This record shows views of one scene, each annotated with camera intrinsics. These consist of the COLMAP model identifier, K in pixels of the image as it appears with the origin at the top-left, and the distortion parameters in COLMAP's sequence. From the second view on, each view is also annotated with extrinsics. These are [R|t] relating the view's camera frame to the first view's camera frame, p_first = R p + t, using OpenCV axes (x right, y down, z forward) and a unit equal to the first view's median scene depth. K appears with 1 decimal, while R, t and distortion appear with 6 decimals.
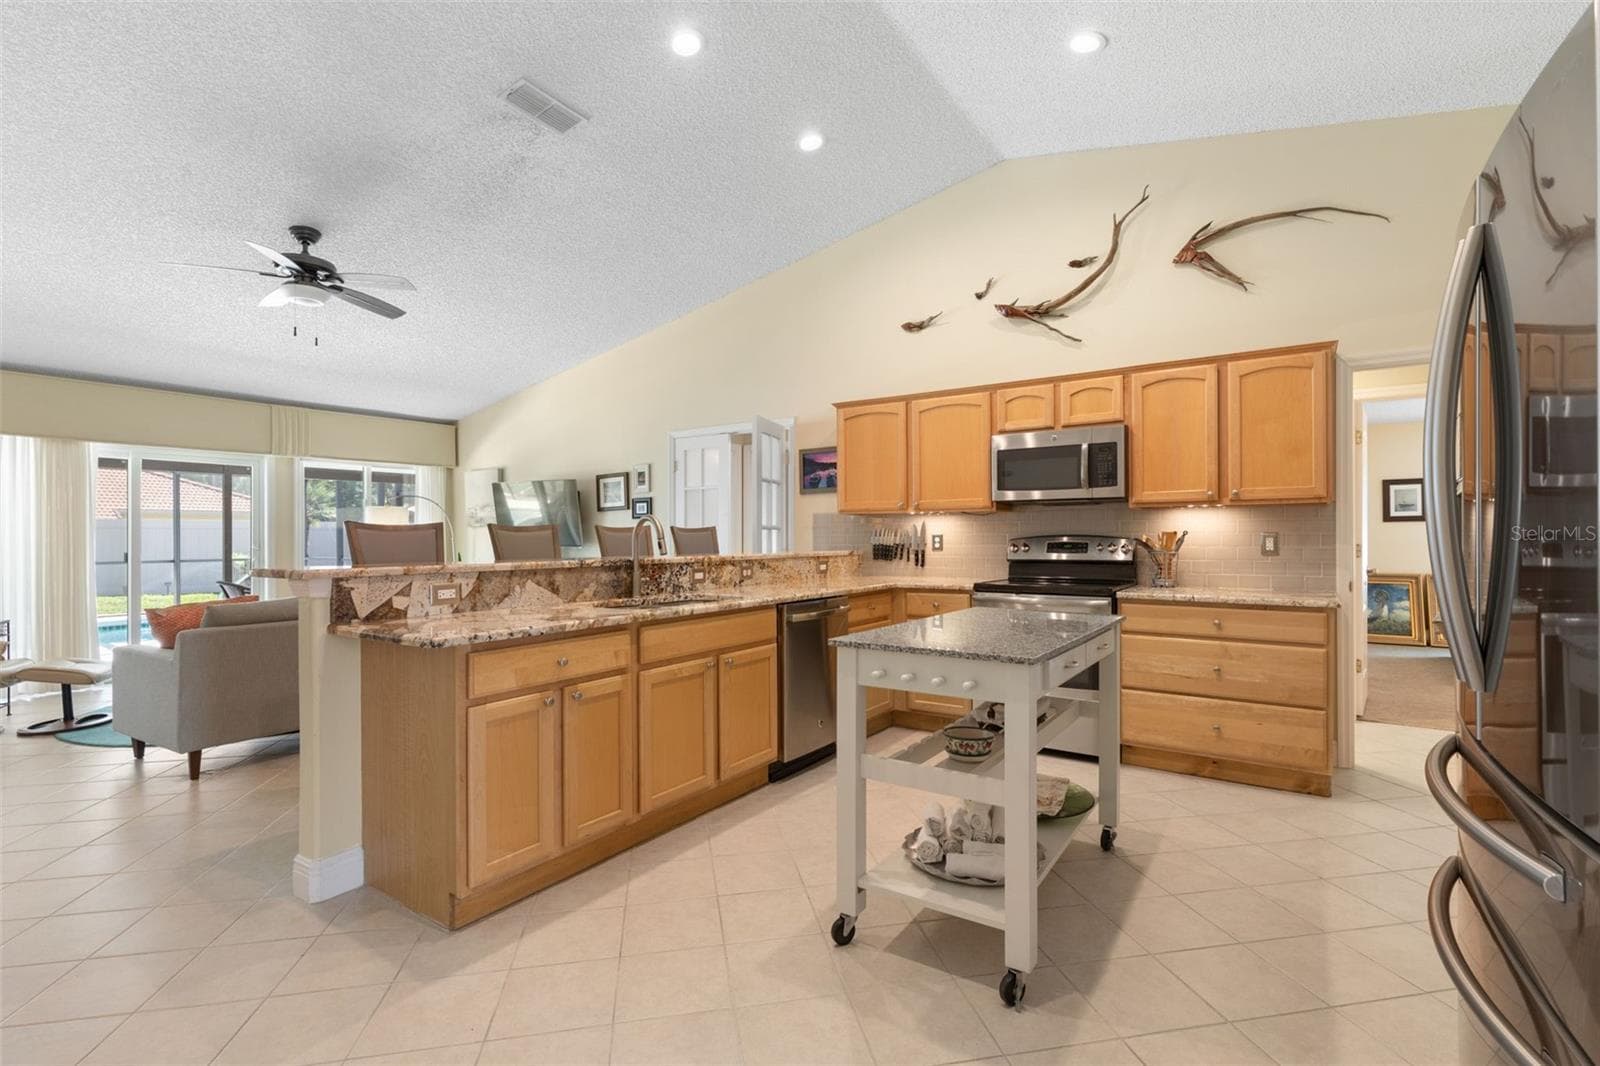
lens RADIAL K [[739.4, 0, 800.0], [0, 739.4, 533.0], [0, 0, 1]] dist [0.001194, -0.000058]
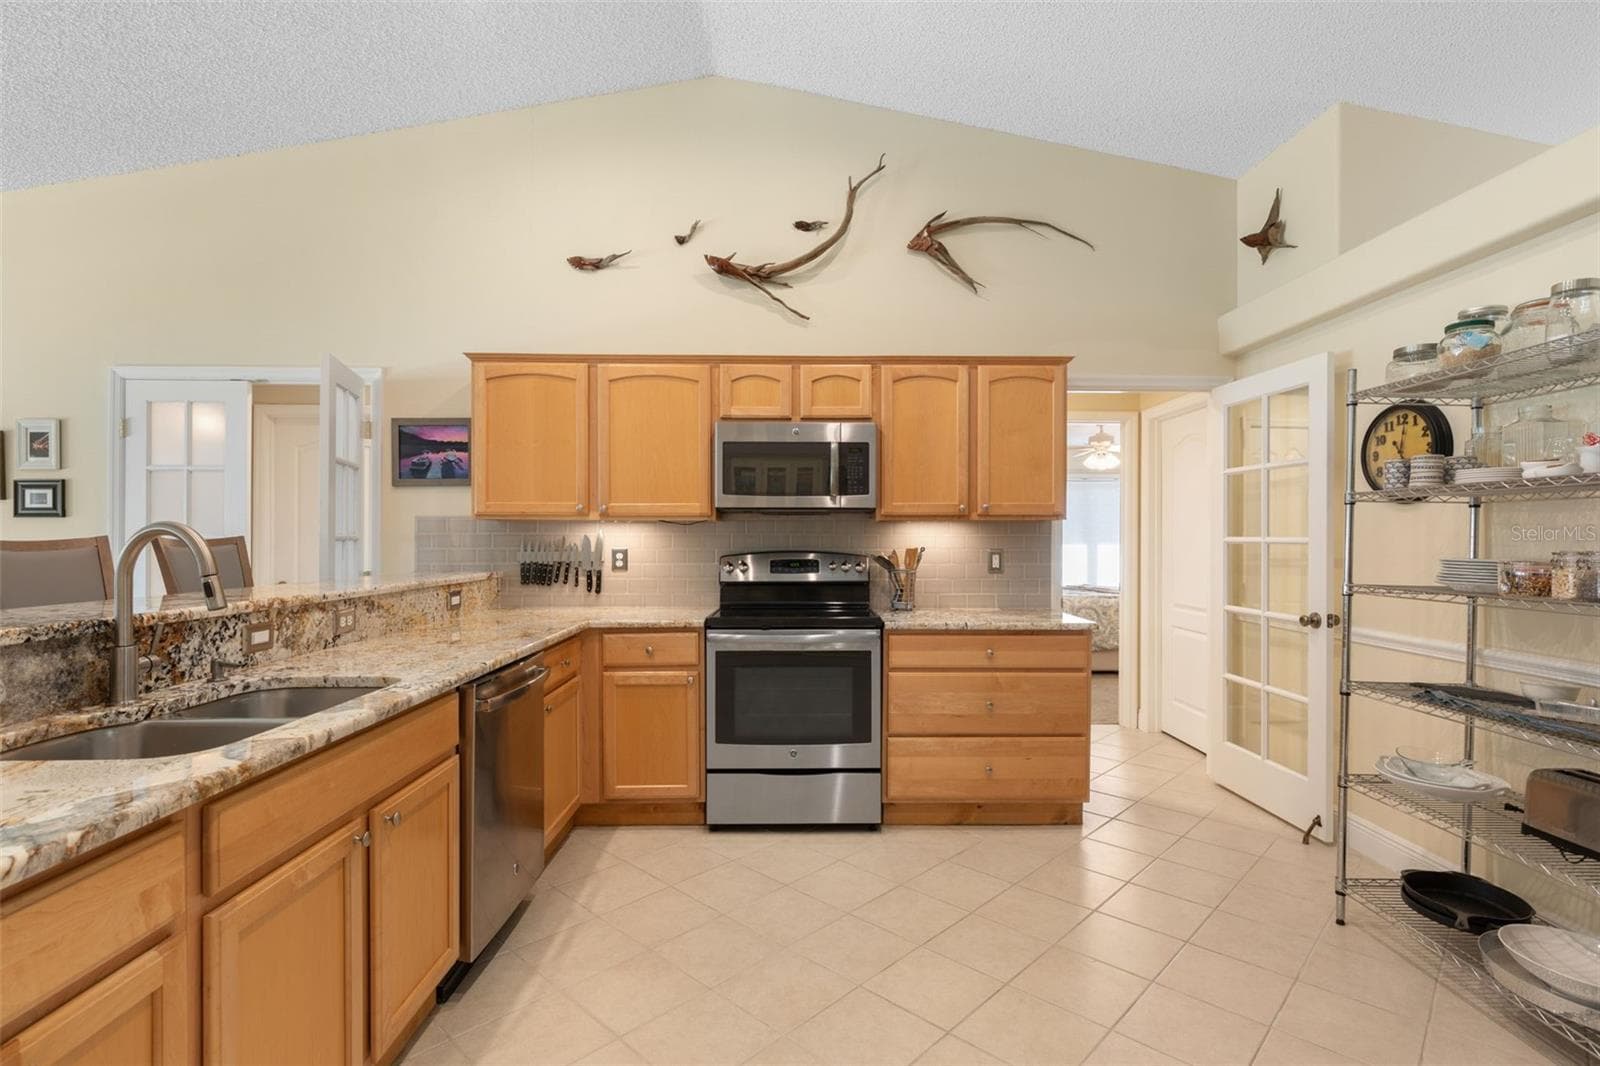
lens RADIAL K [[771.4, 0, 818.2], [0, 771.4, 532.4], [0, 0, 1]] dist [-0.001355, -0.000346]
pose [[0.808641, 0.008091, 0.588247, -0.130512], [-0.006893, 0.999967, -0.004278, -0.015461], [-0.588262, -0.000595, 0.808670, 0.307226]]
